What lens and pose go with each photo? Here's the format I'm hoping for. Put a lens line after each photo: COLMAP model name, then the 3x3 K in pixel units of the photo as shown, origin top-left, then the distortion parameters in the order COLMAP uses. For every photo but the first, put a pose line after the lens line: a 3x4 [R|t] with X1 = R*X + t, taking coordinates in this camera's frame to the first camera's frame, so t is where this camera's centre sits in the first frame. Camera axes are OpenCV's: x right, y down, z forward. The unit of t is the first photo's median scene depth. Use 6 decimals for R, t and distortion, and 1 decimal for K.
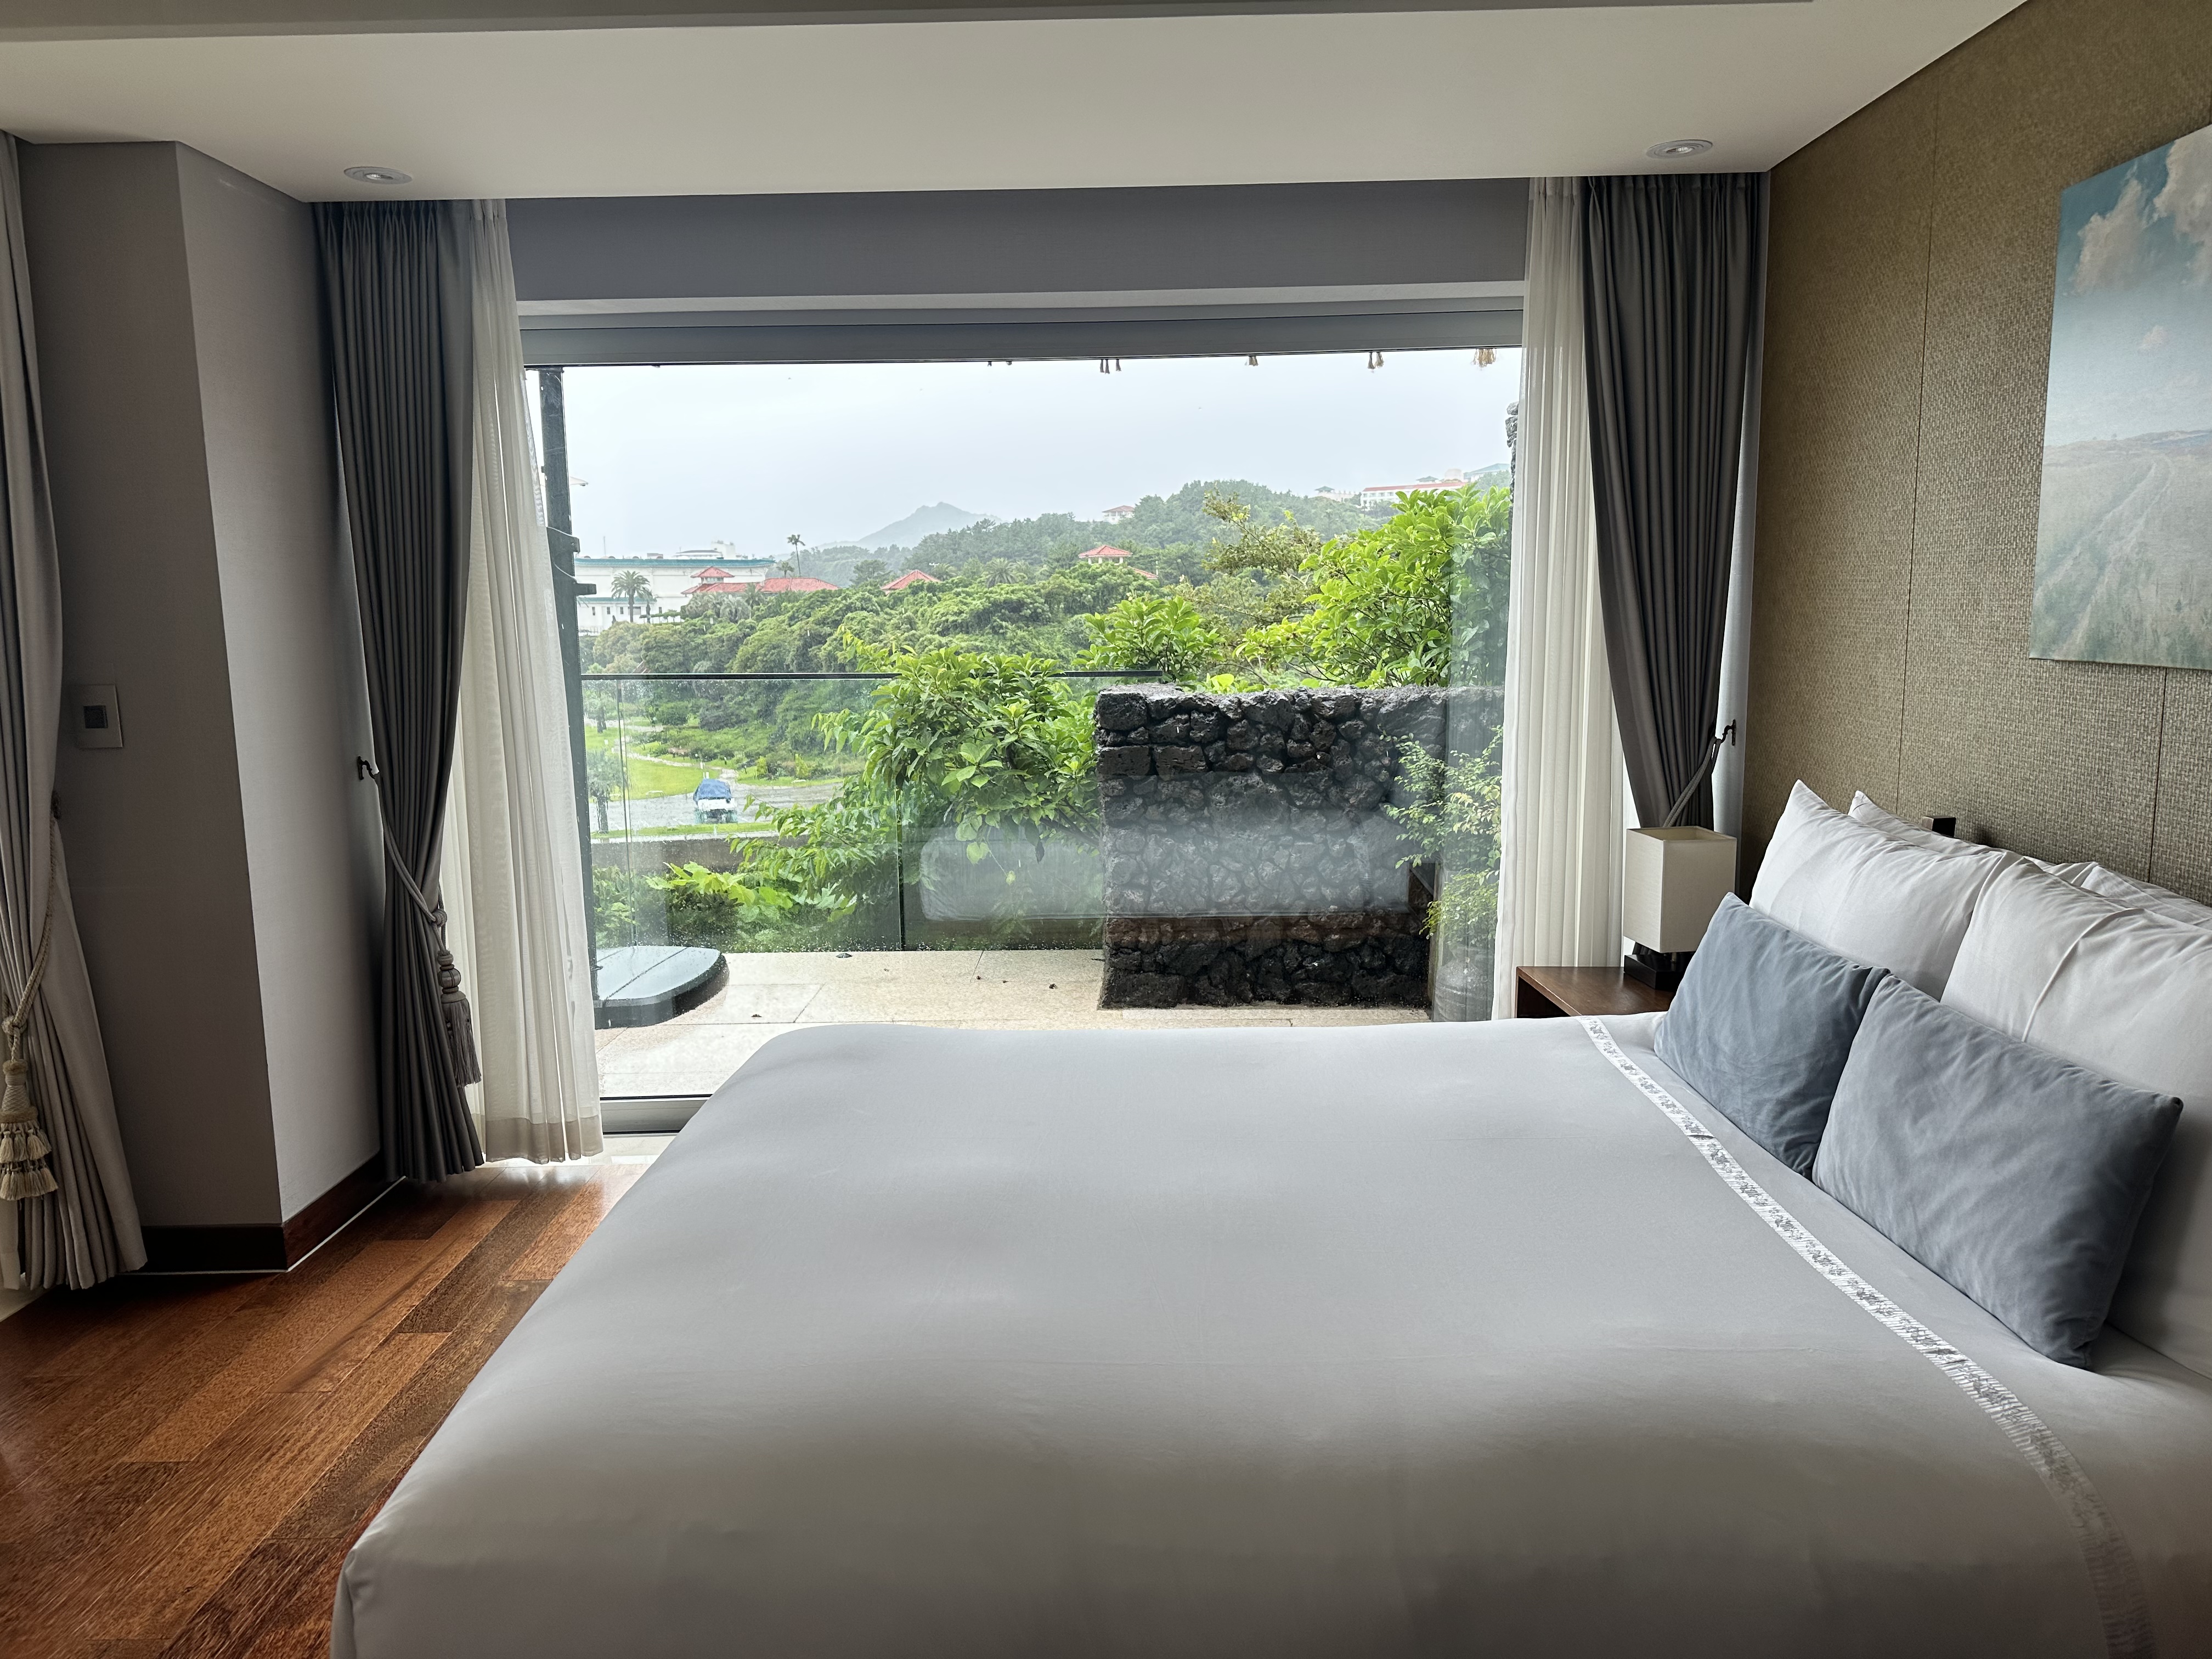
lens RADIAL K [[1531.4, 0, 1104.9], [0, 1531.4, 828.0], [0, 0, 1]] dist [0.096870, -0.128384]
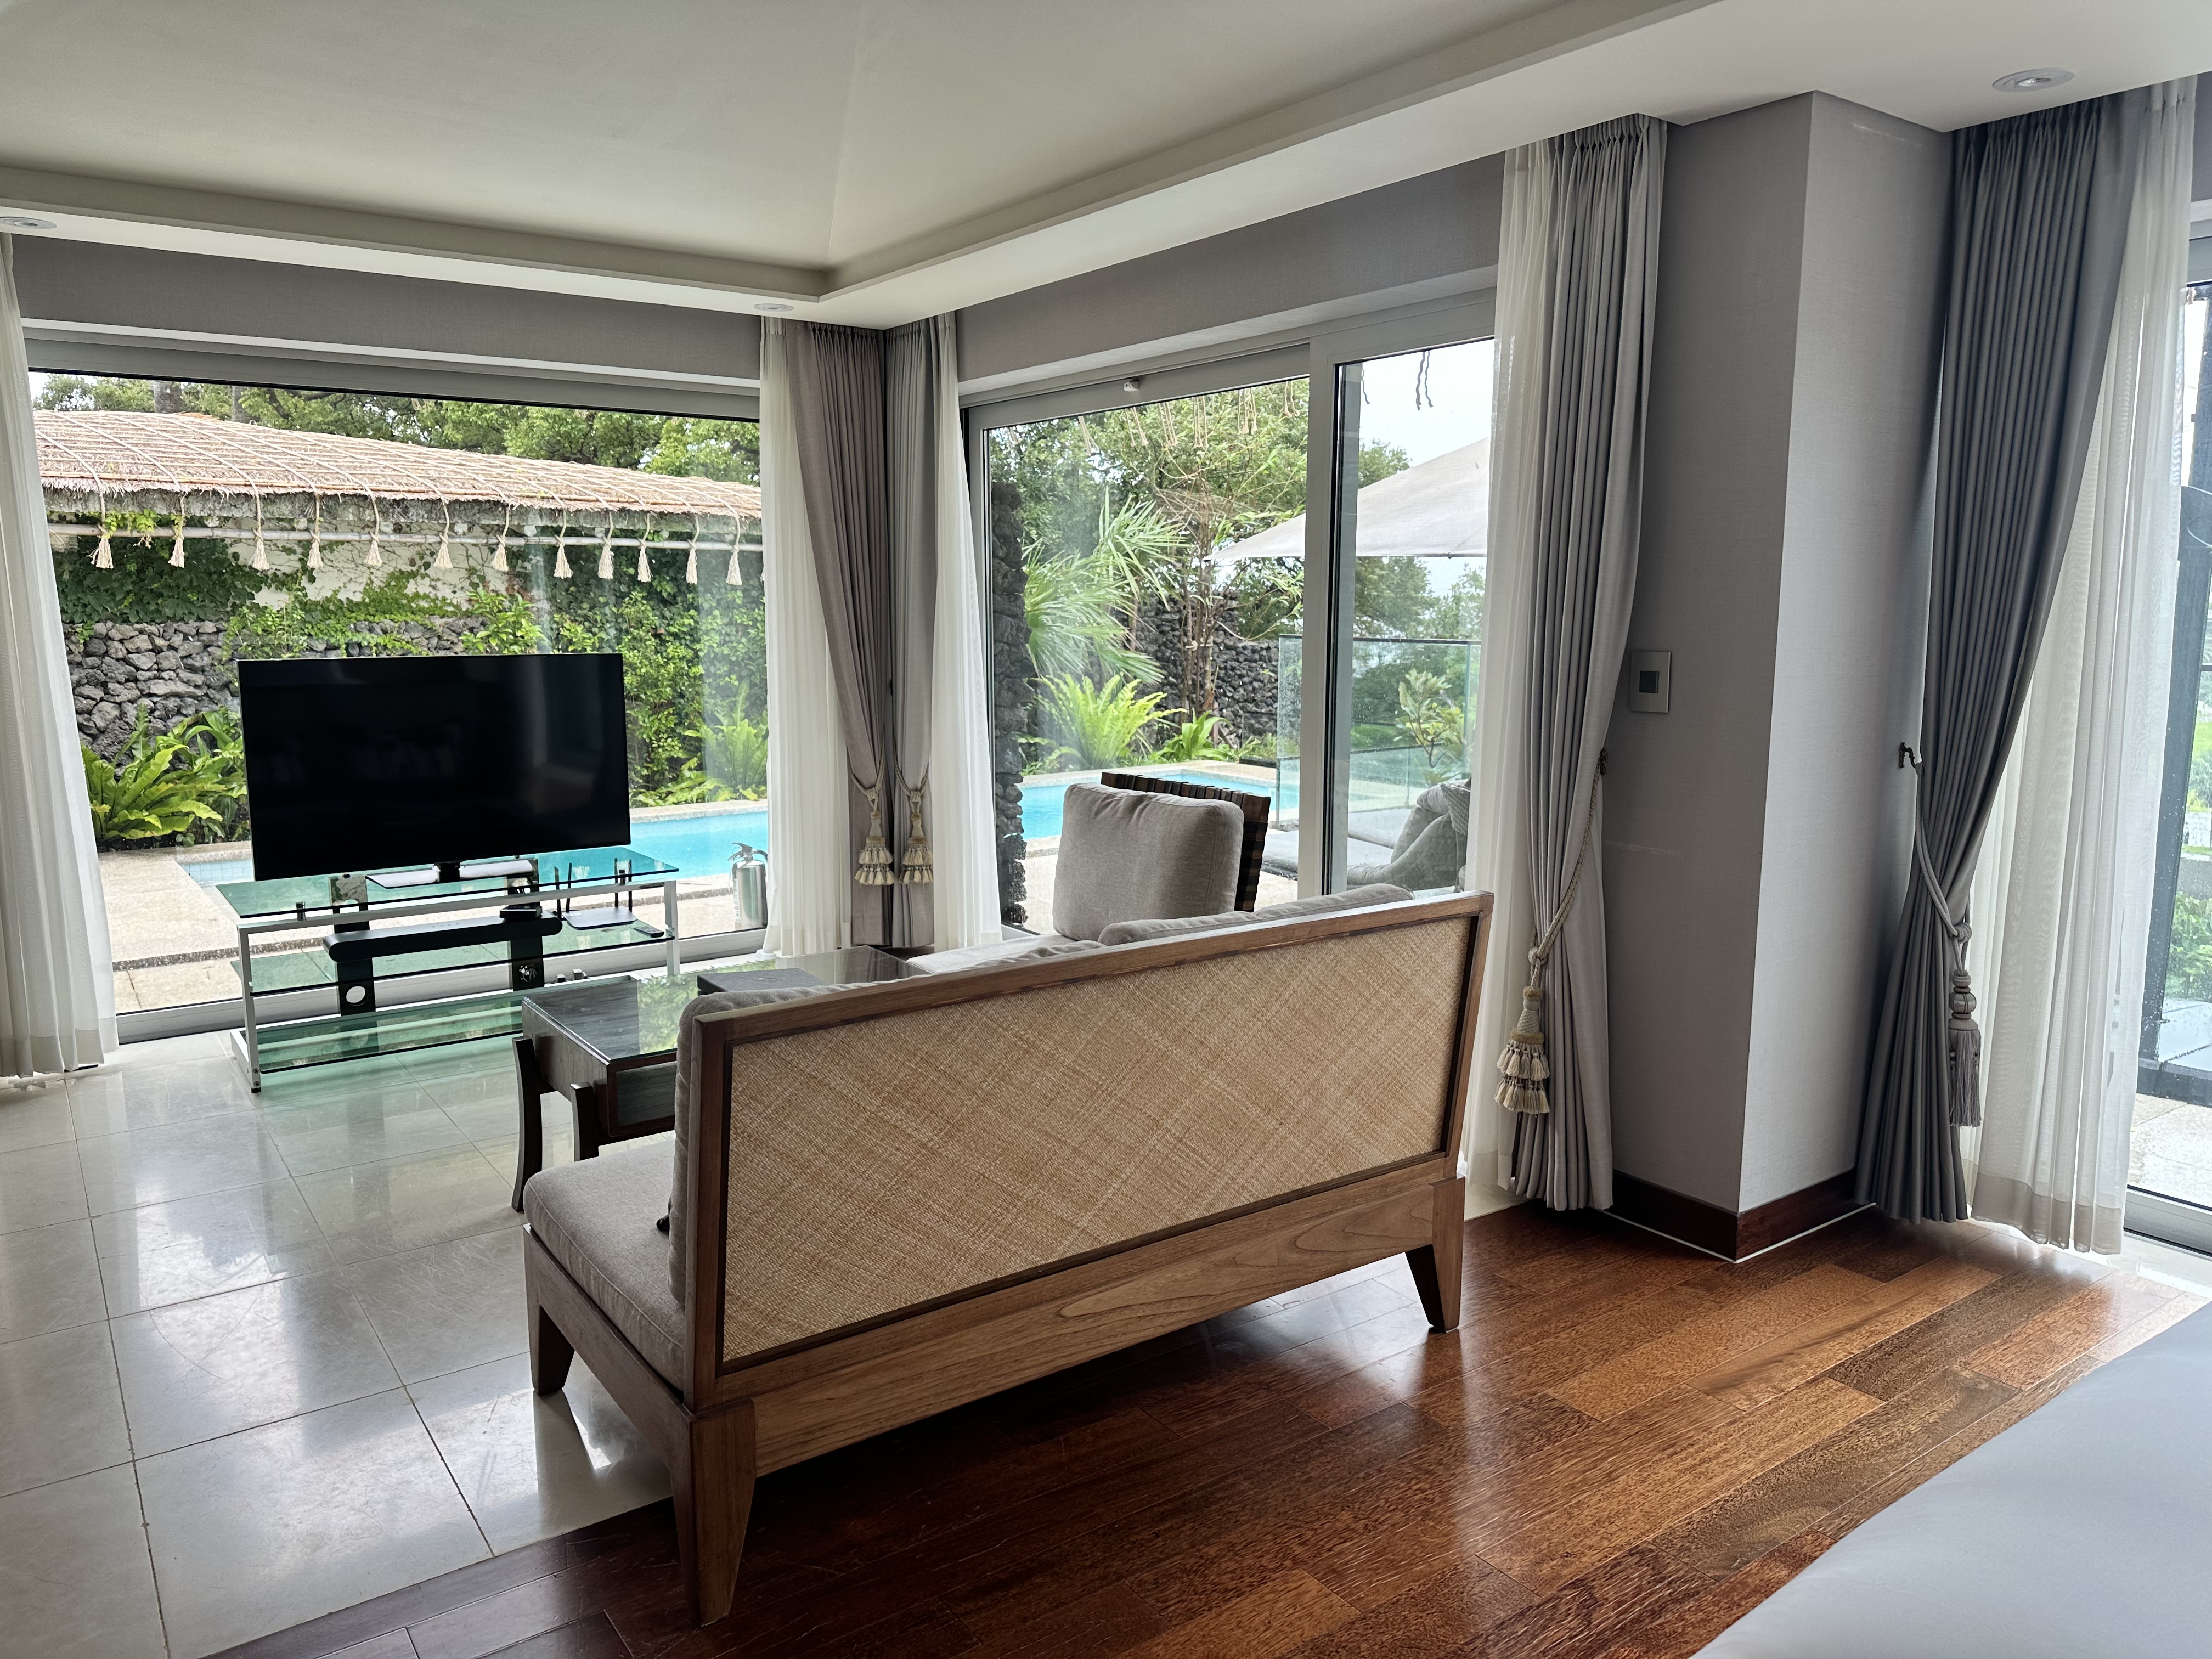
lens RADIAL K [[1531.4, 0, 1114.8], [0, 1531.4, 830.9], [0, 0, 1]] dist [0.096870, -0.128384]
pose [[0.589079, 0.142420, -0.795426, -0.011265], [-0.127572, 0.988393, 0.082493, -0.007189], [0.797942, 0.052879, 0.600410, 0.055253]]
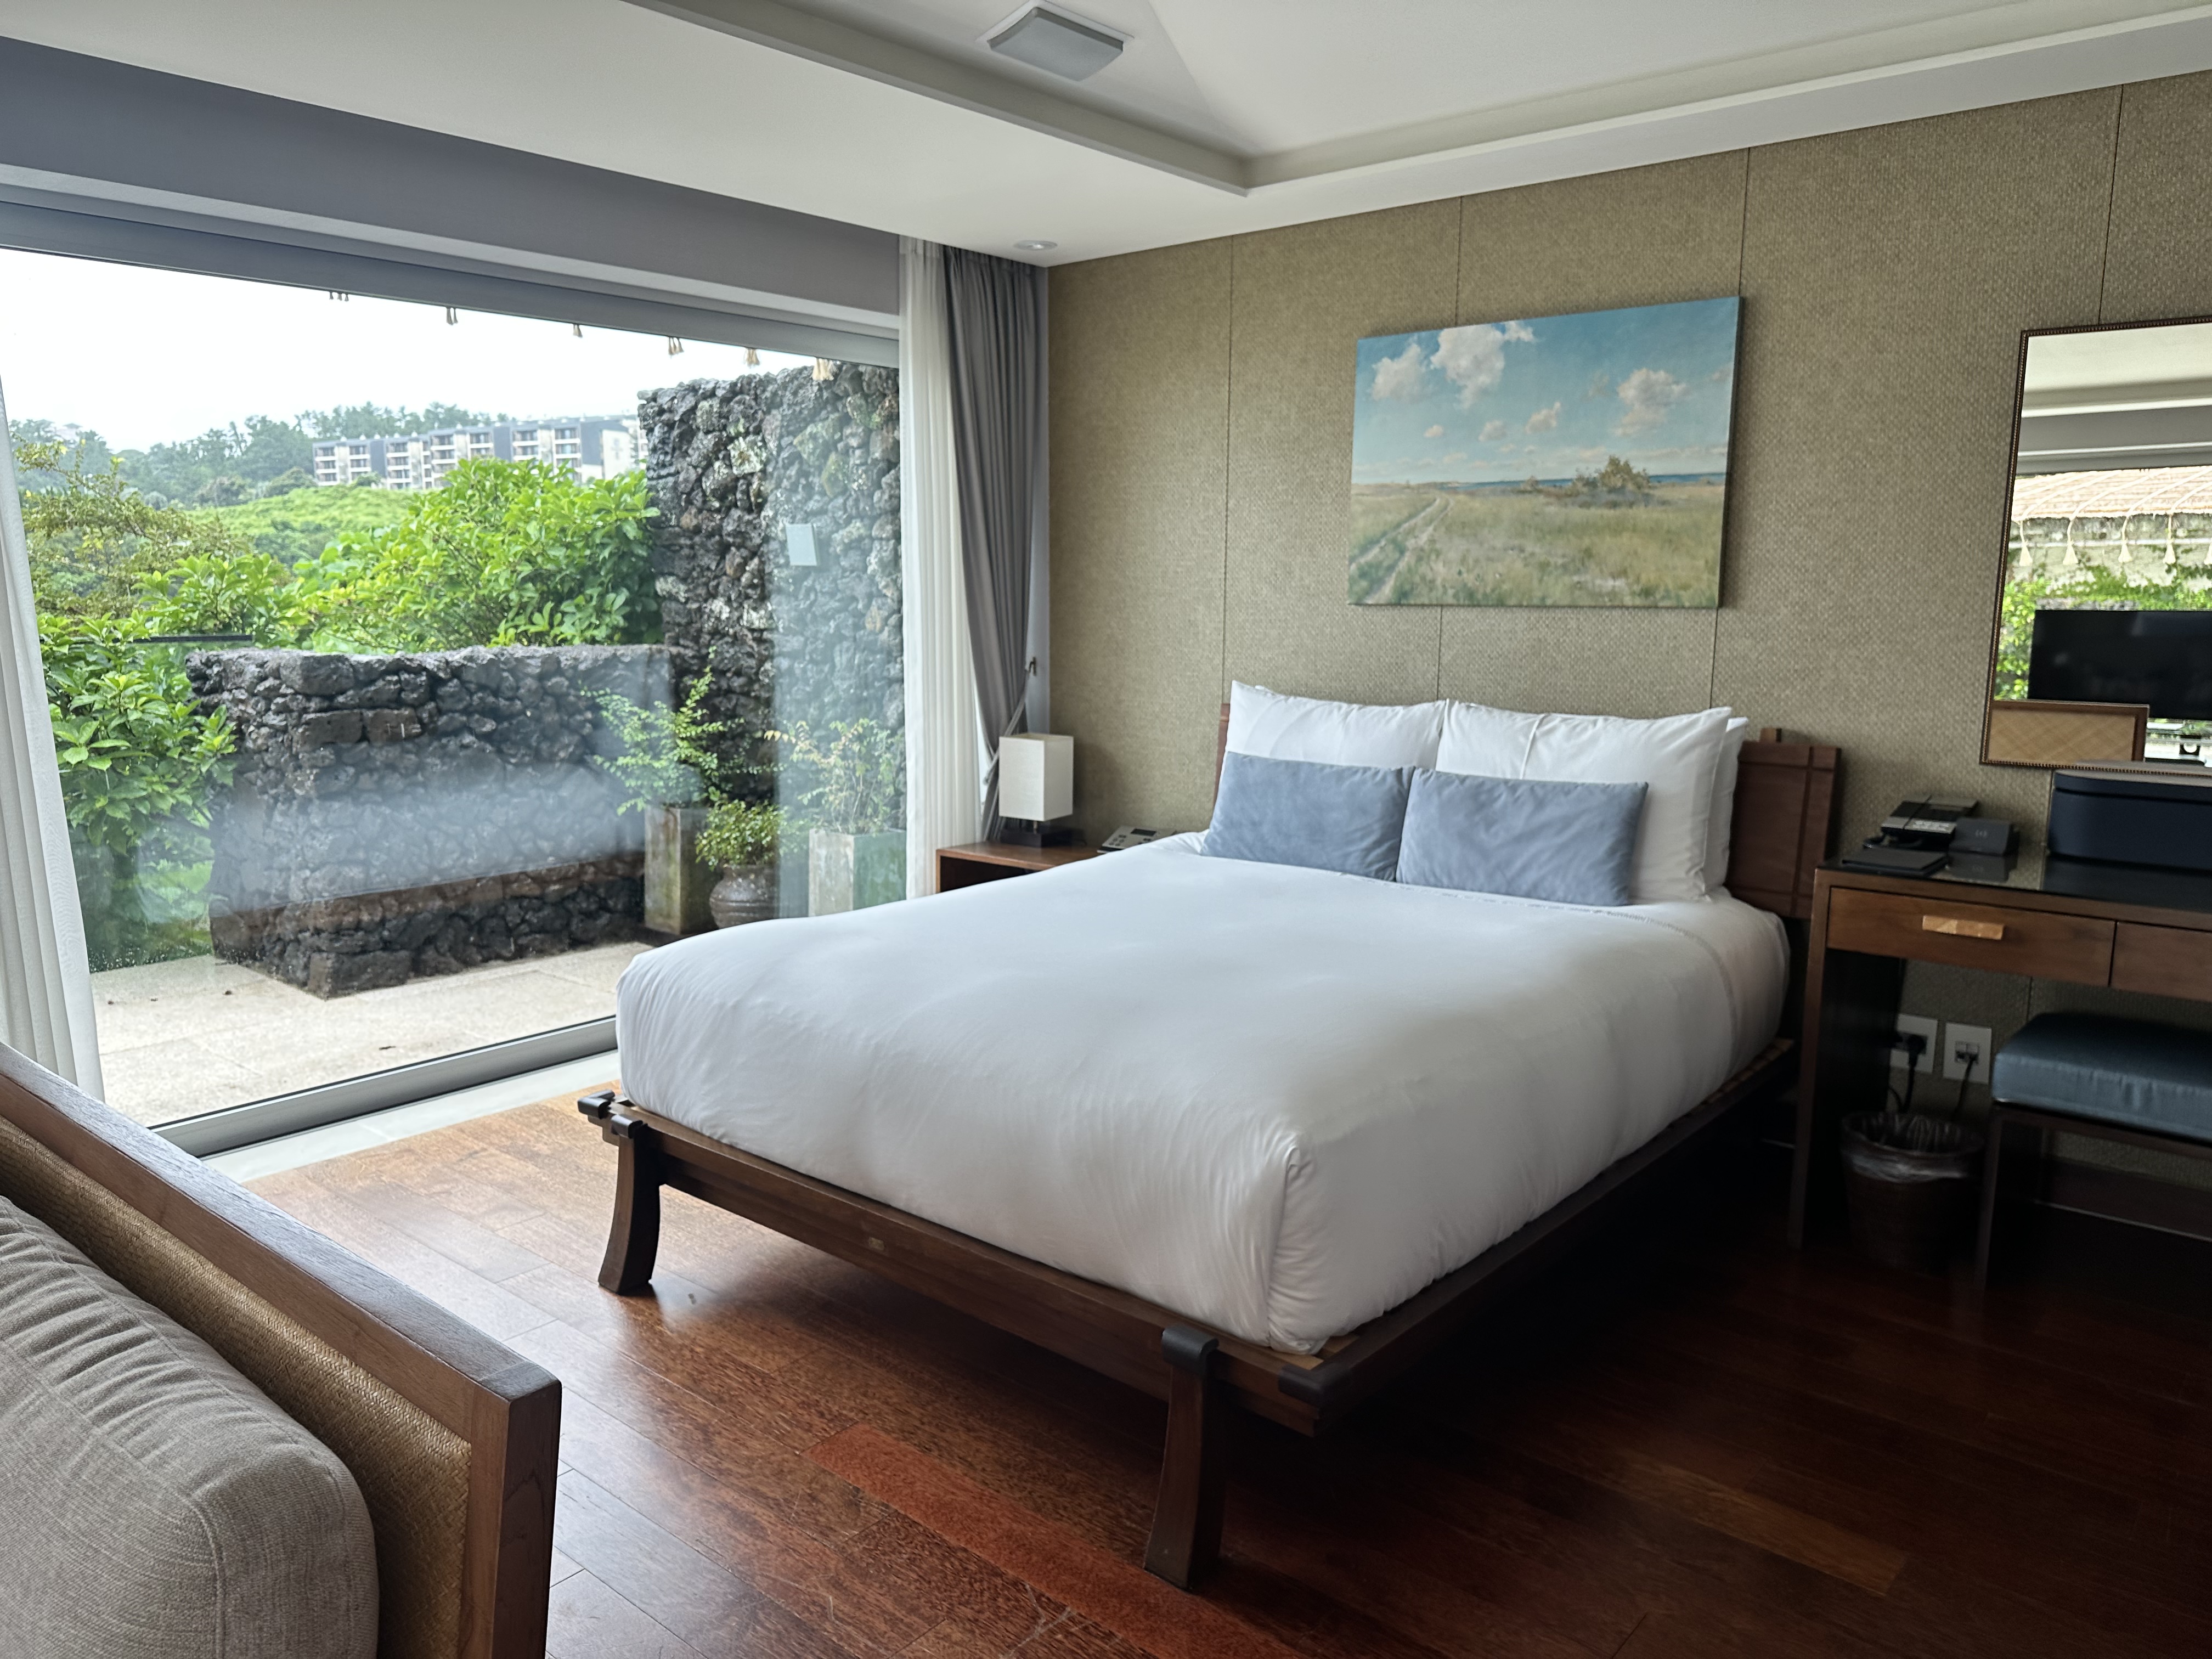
lens RADIAL K [[1531.4, 0, 1105.8], [0, 1531.4, 844.6], [0, 0, 1]] dist [0.096870, -0.128384]
pose [[0.642001, -0.111572, 0.758542, -0.409723], [0.096532, 0.993245, 0.064393, 0.010923], [-0.760603, 0.031883, 0.648434, 0.034537]]
